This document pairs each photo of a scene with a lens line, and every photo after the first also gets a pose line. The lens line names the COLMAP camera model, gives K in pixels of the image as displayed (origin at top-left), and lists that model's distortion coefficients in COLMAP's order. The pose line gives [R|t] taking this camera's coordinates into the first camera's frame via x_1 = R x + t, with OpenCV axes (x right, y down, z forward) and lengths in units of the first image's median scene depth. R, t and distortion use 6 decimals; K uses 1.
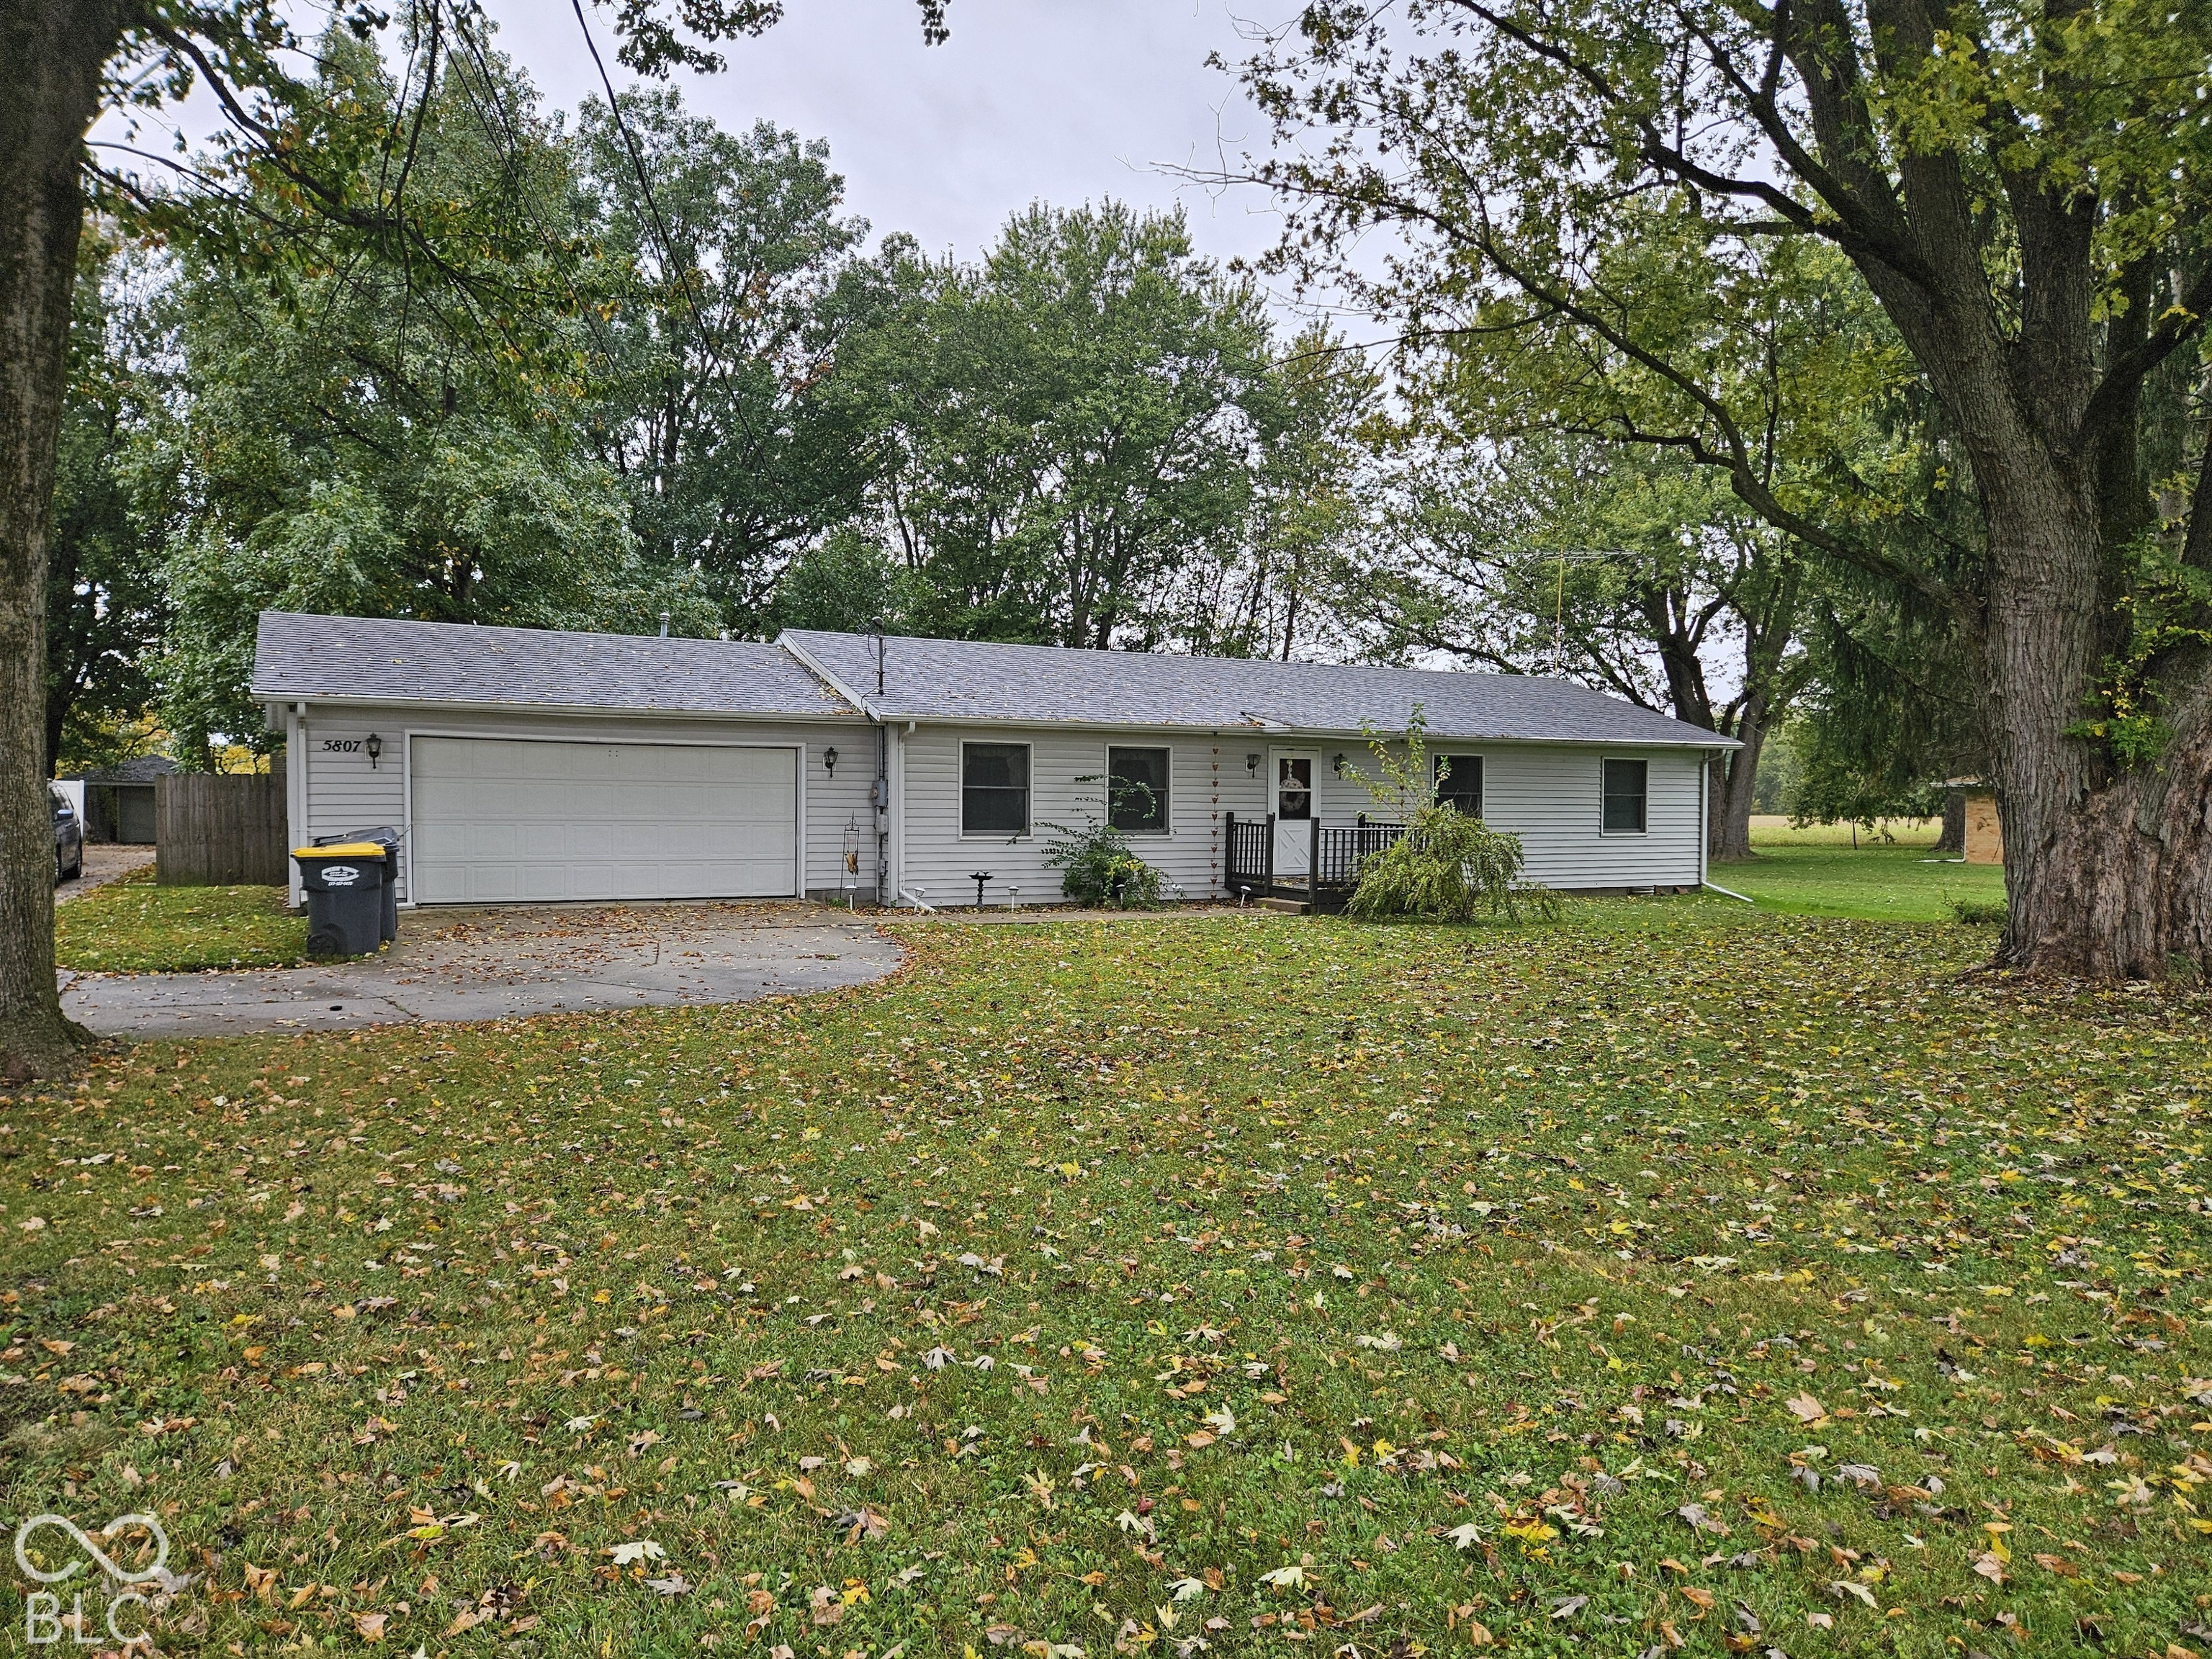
lens RADIAL K [[1456.8, 0, 1116.7], [0, 1456.8, 846.4], [0, 0, 1]] dist [0.089733, -0.064689]
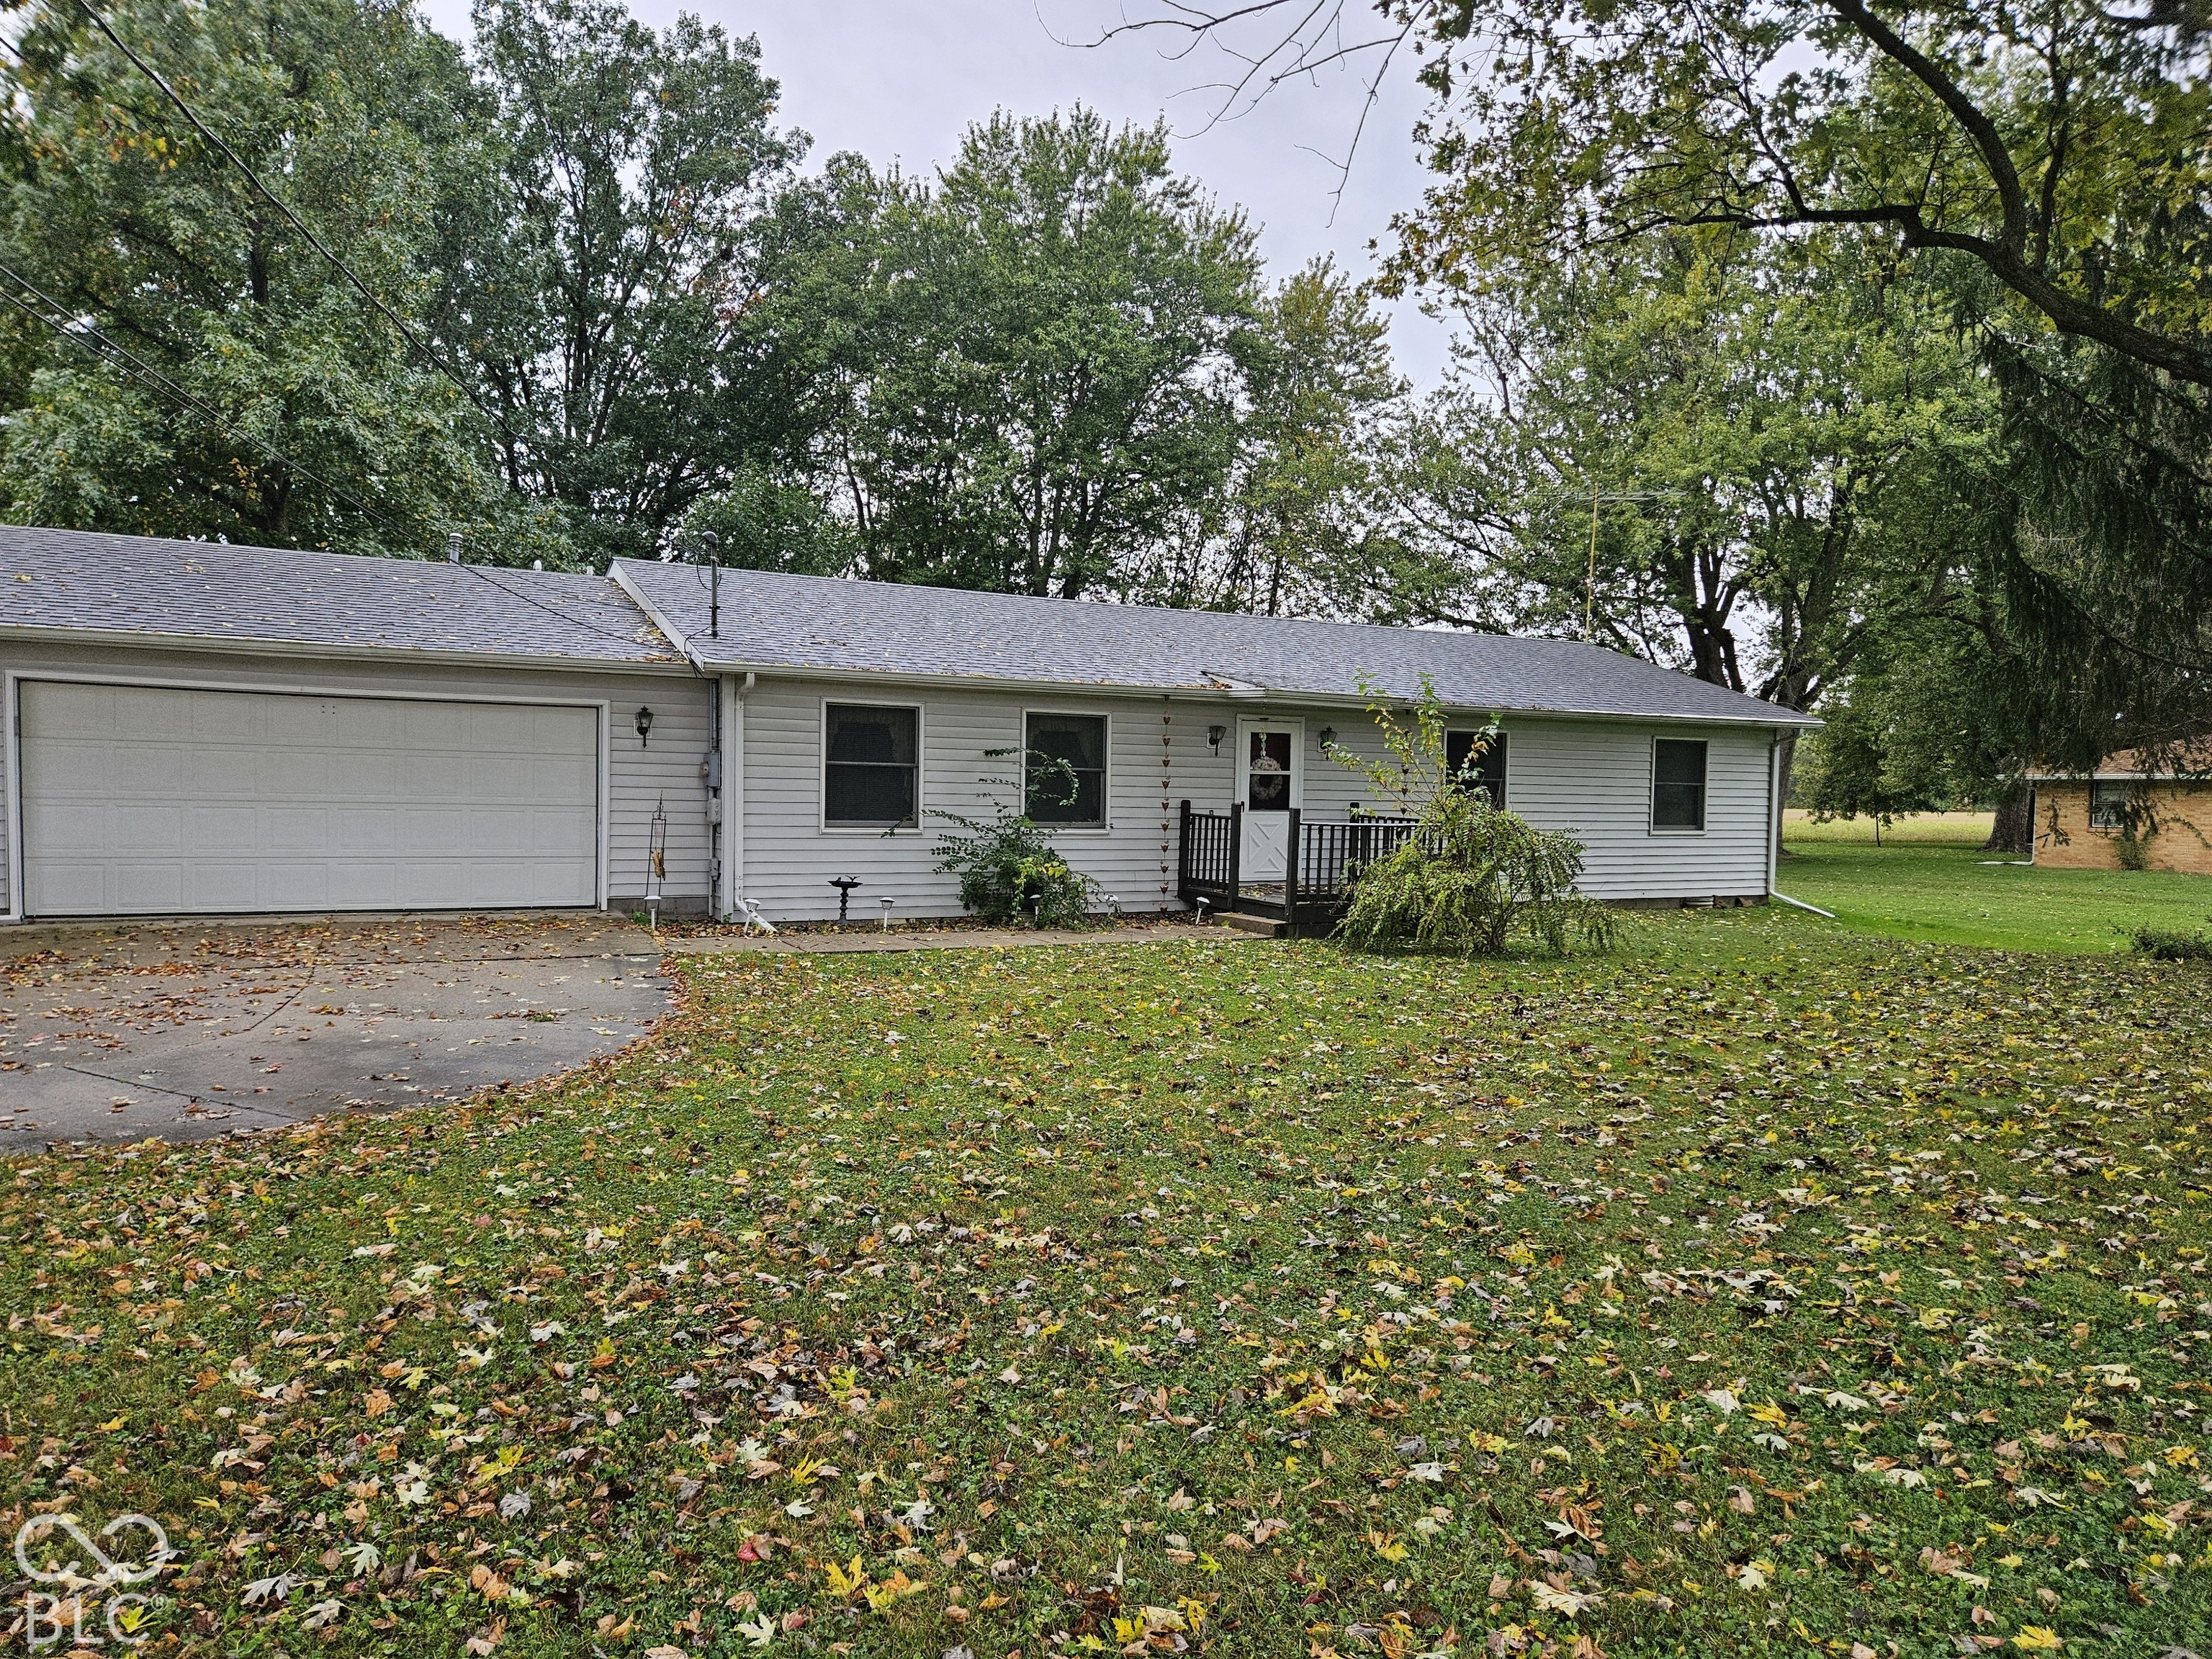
lens RADIAL K [[1456.8, 0, 1116.7], [0, 1456.8, 846.4], [0, 0, 1]] dist [0.089733, -0.064689]
pose [[0.999911, 0.010118, 0.008716, 0.038104], [-0.010201, 0.999902, 0.009541, -0.006474], [-0.008618, -0.009629, 0.999917, 0.249755]]
